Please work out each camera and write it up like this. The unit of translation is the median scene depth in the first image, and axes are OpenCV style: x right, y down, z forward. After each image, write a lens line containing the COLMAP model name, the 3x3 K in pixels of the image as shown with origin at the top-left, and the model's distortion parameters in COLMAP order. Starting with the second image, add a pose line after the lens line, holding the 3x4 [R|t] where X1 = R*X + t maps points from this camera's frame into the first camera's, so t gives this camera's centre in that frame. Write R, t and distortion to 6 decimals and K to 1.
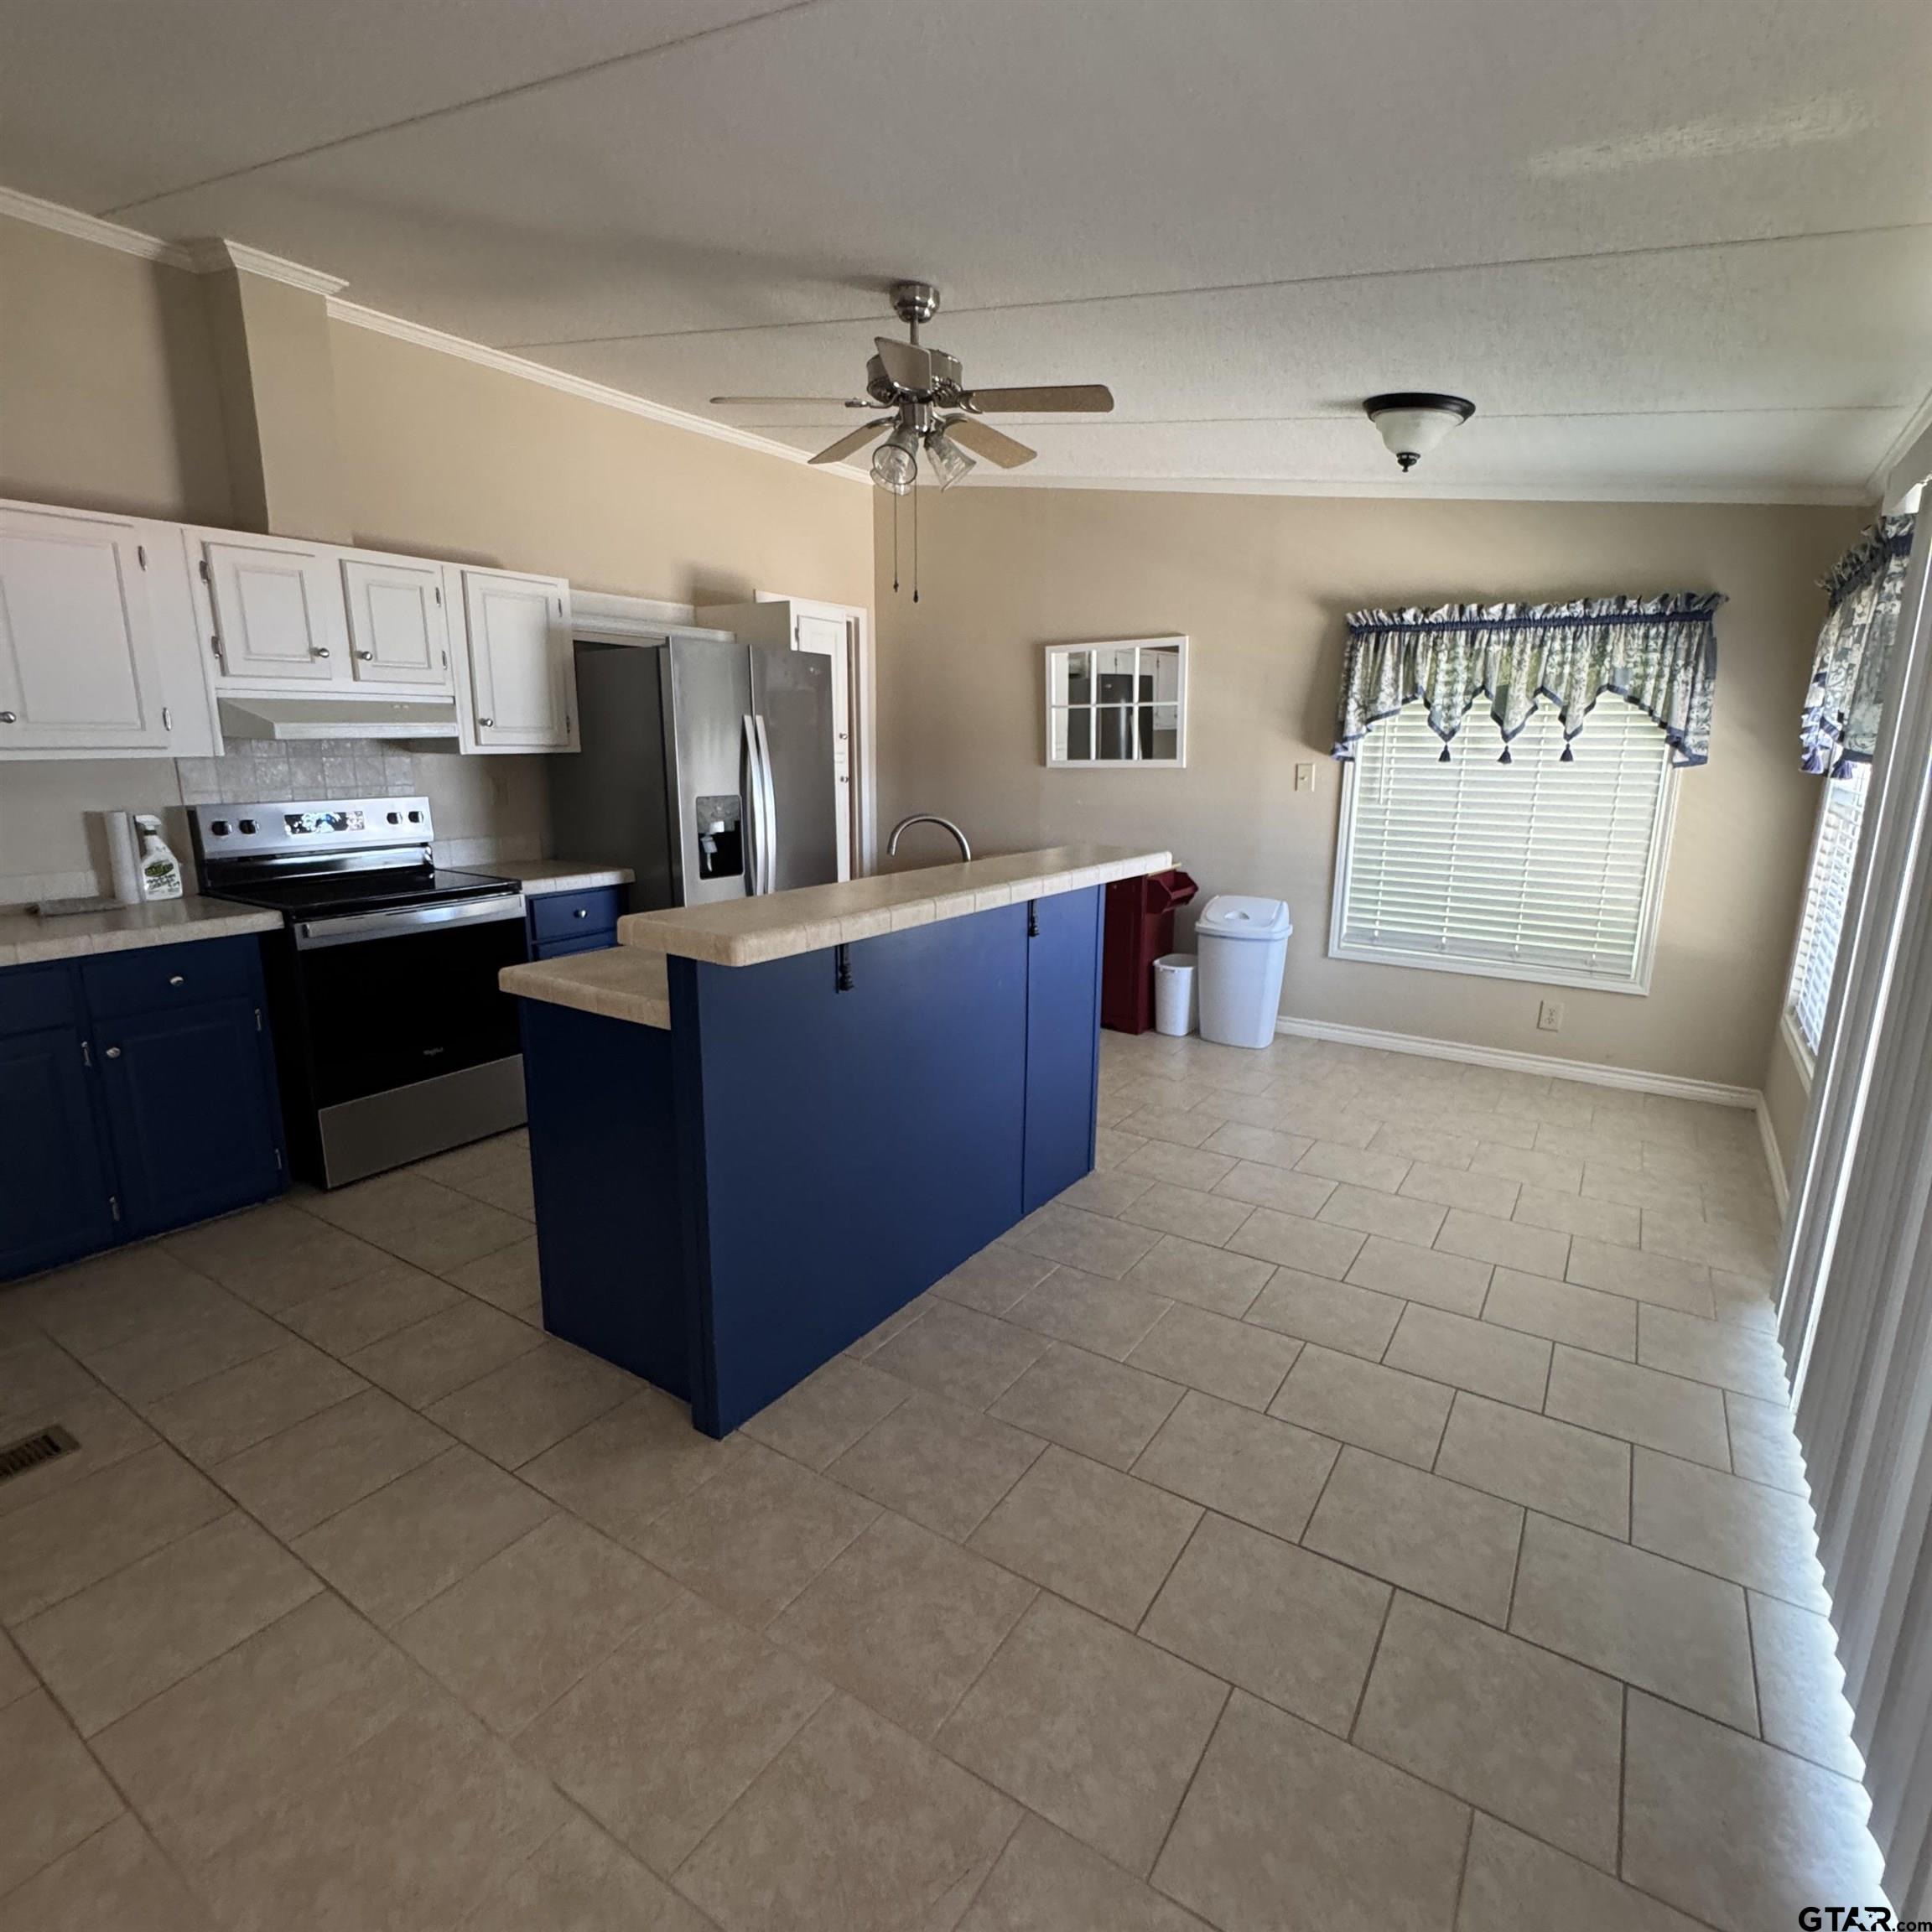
lens RADIAL K [[1032.6, 0, 964.6], [0, 1032.6, 964.7], [0, 0, 1]] dist [-0.002499, 0.000699]
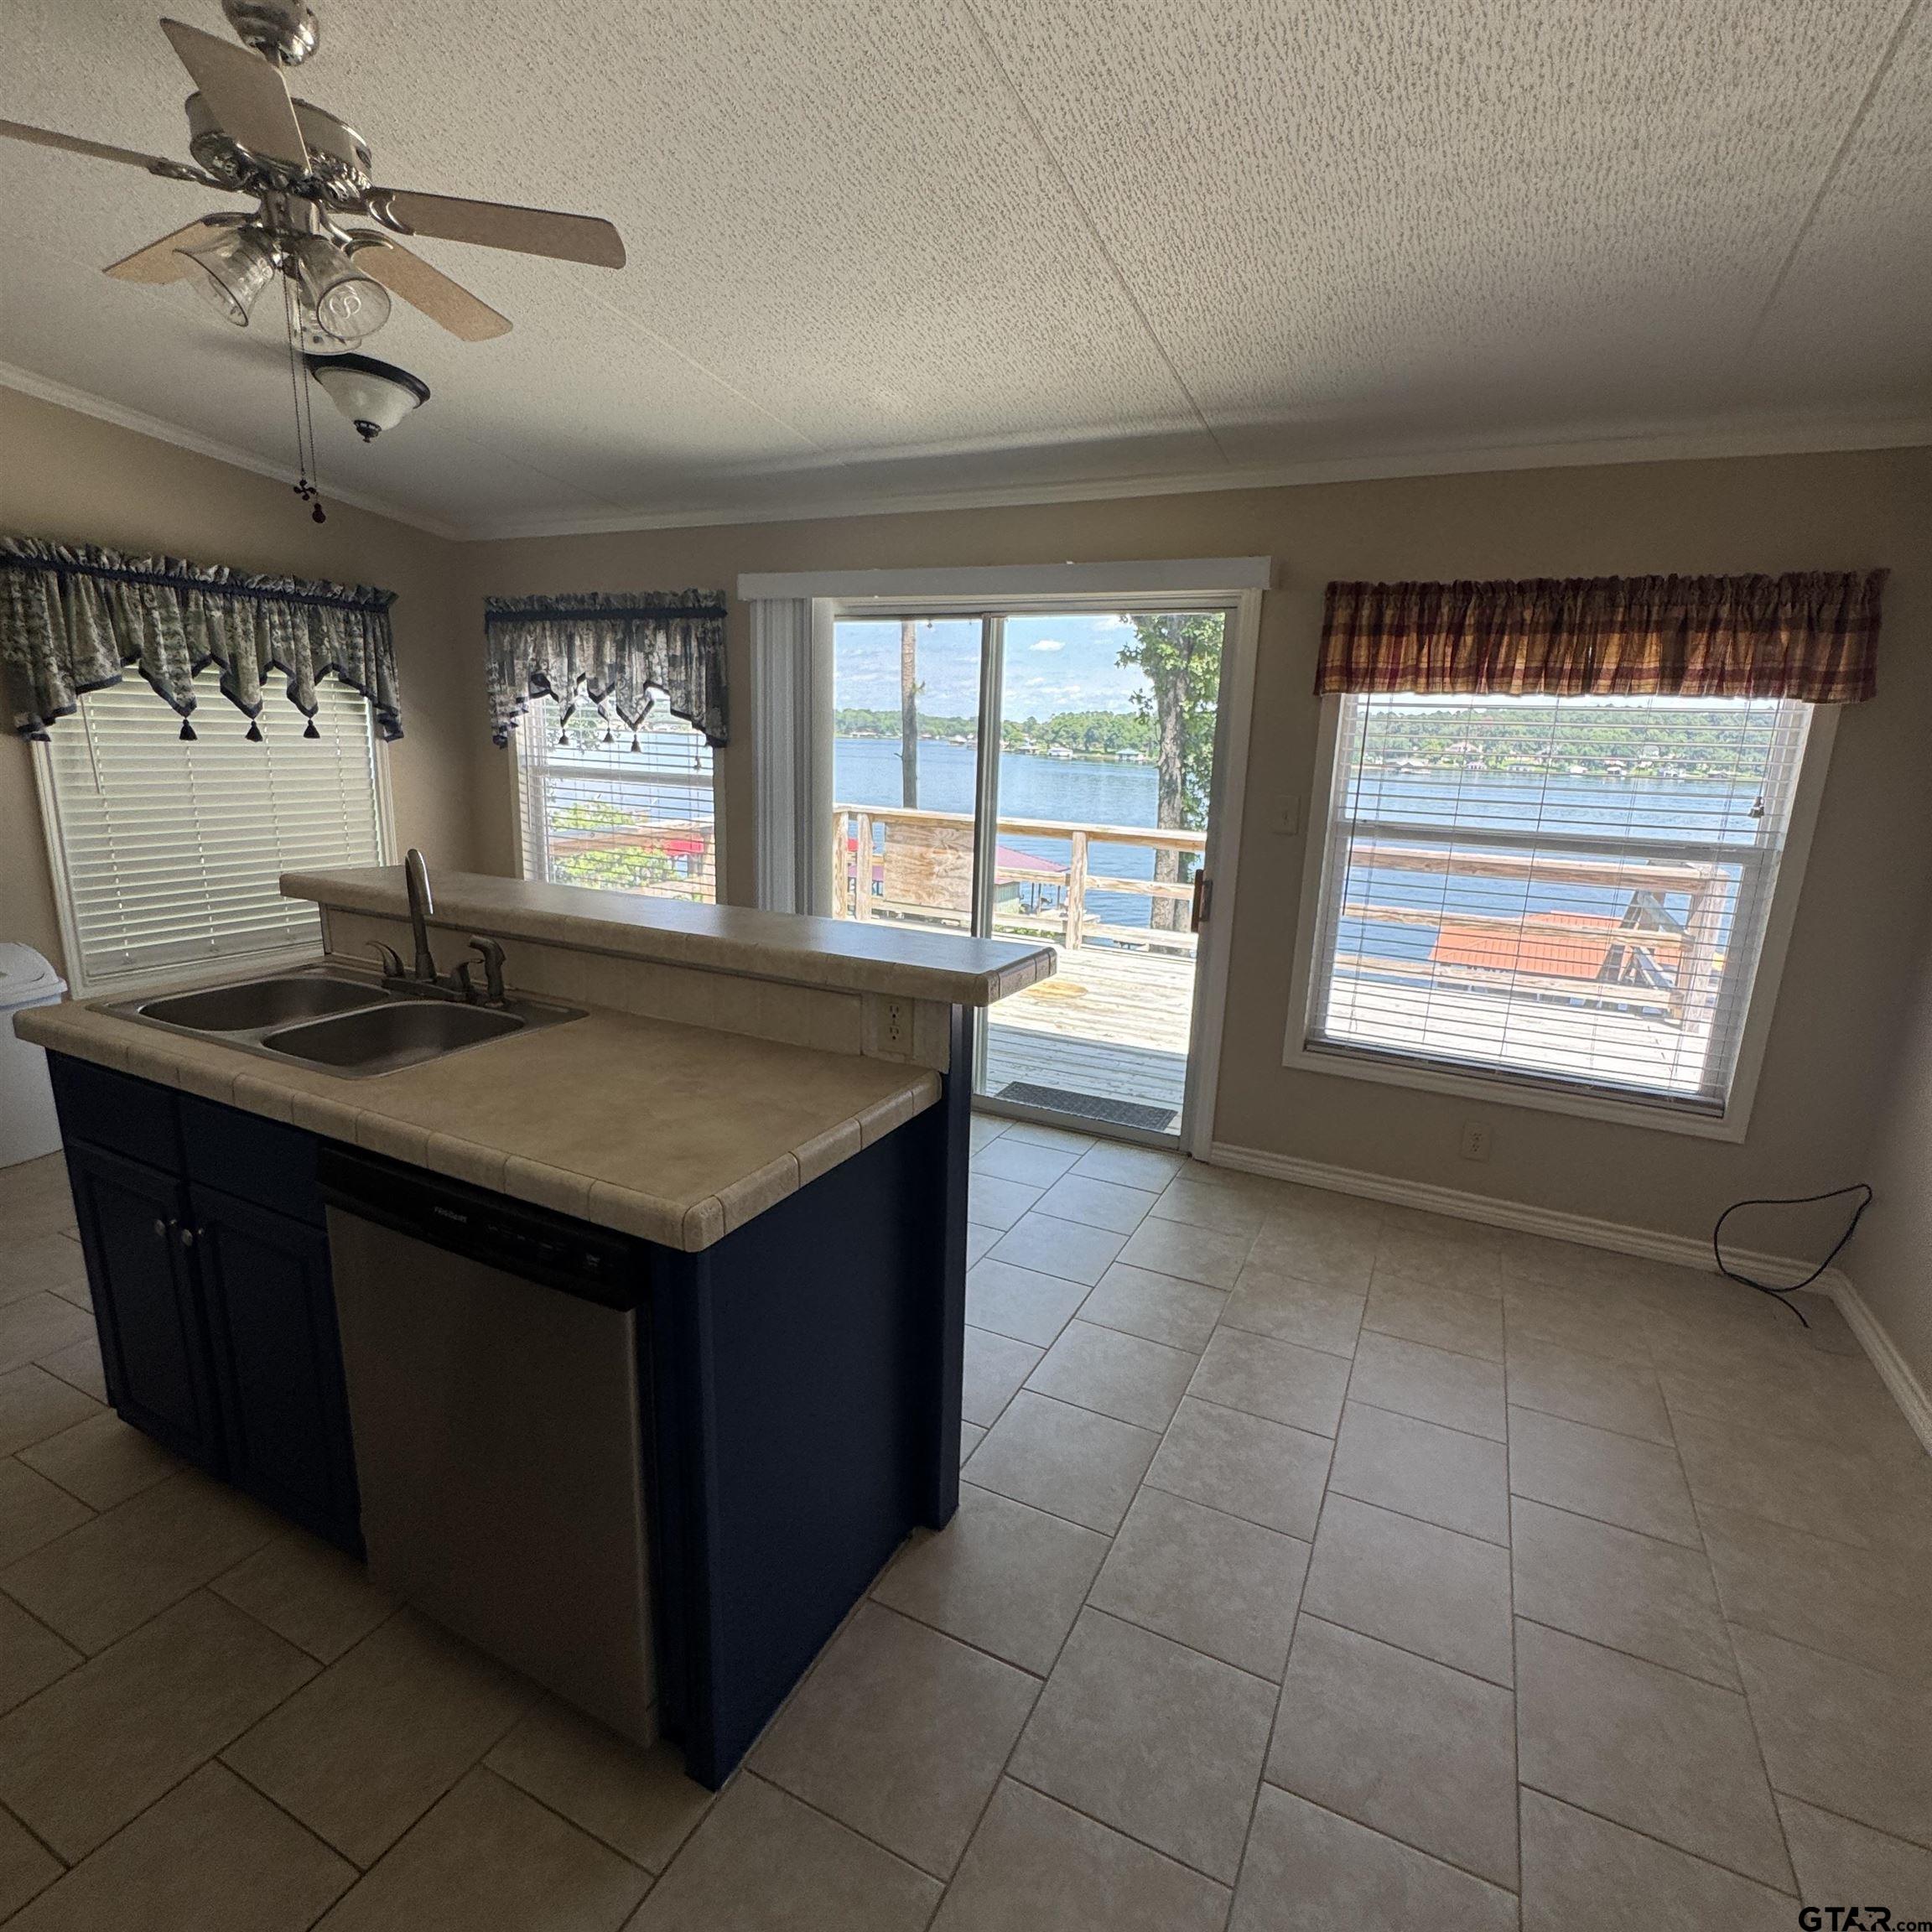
lens RADIAL K [[1032.6, 0, 969.5], [0, 1032.6, 964.3], [0, 0, 1]] dist [-0.002499, 0.000699]
pose [[-0.119983, -0.234333, 0.964724, -0.611037], [0.177533, 0.951016, 0.253083, -0.147105], [-0.976773, 0.201636, -0.072504, 0.565746]]
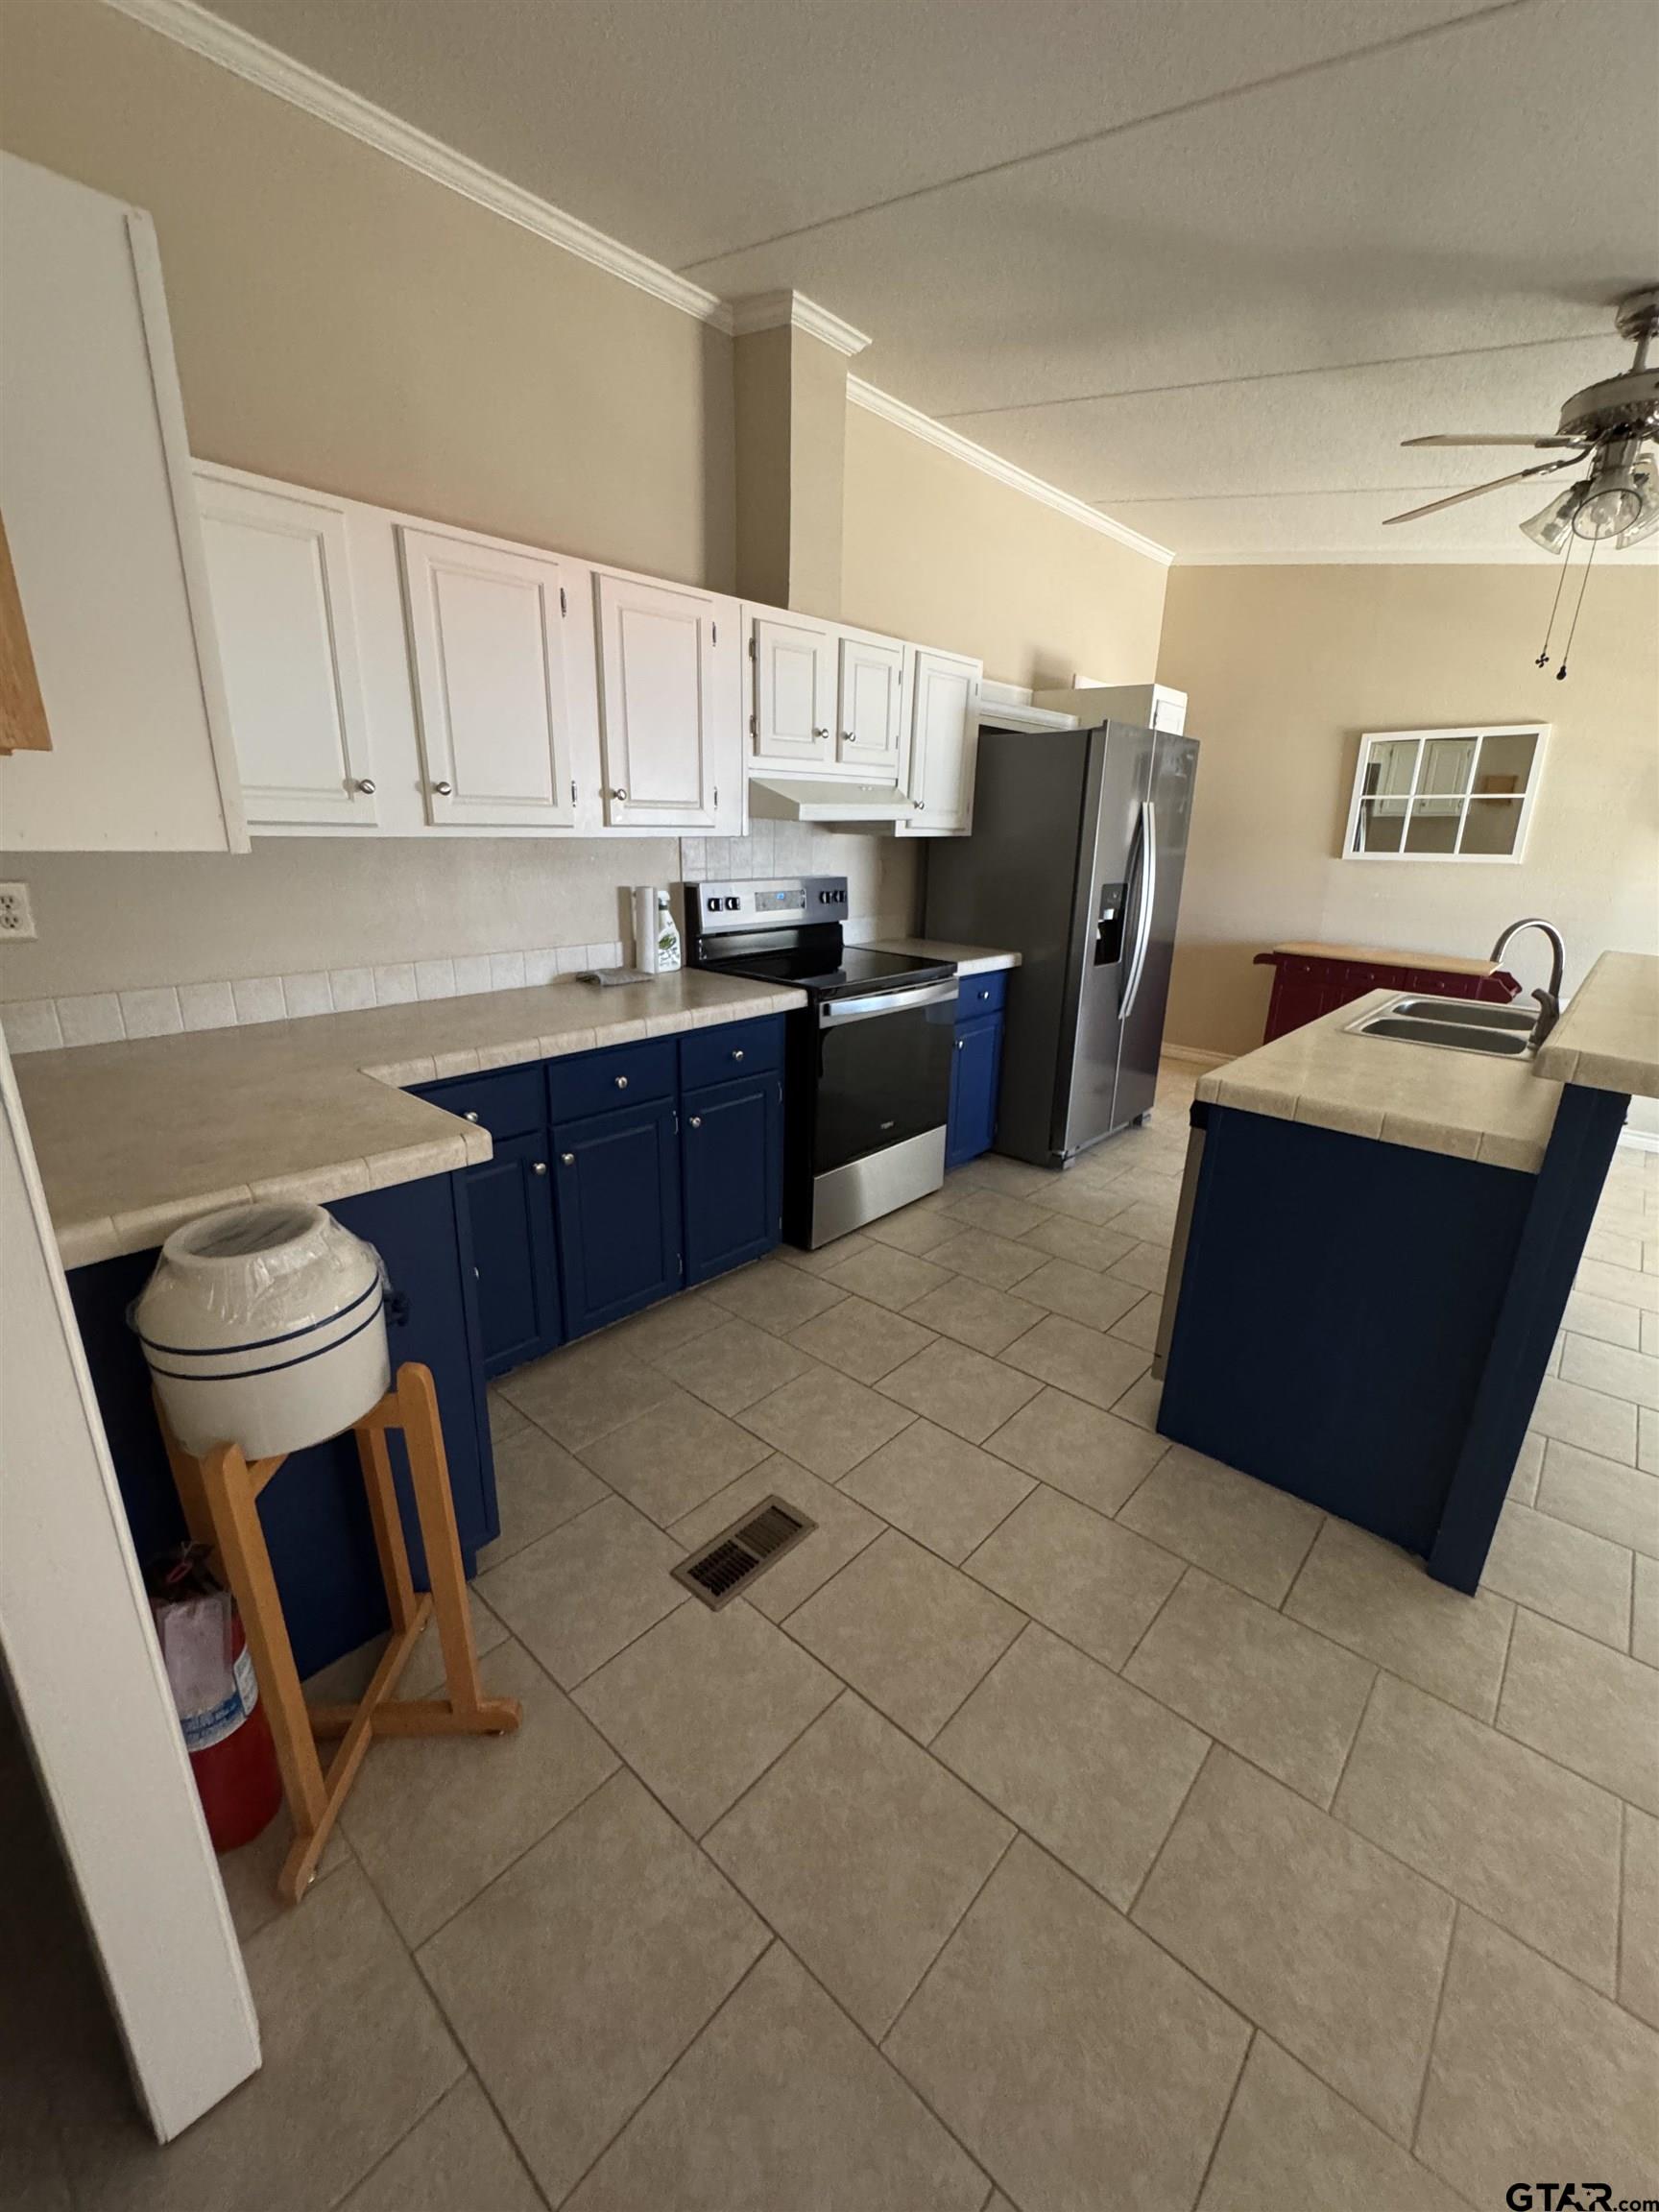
lens RADIAL K [[894.4, 0, 835.7], [0, 894.4, 1101.4], [0, 0, 1]] dist [0.003536, -0.001640]
pose [[0.989576, 0.062402, -0.129793, -0.434131], [-0.050438, 0.994341, 0.093502, -0.021940], [0.134893, -0.085981, 0.987123, 0.089268]]
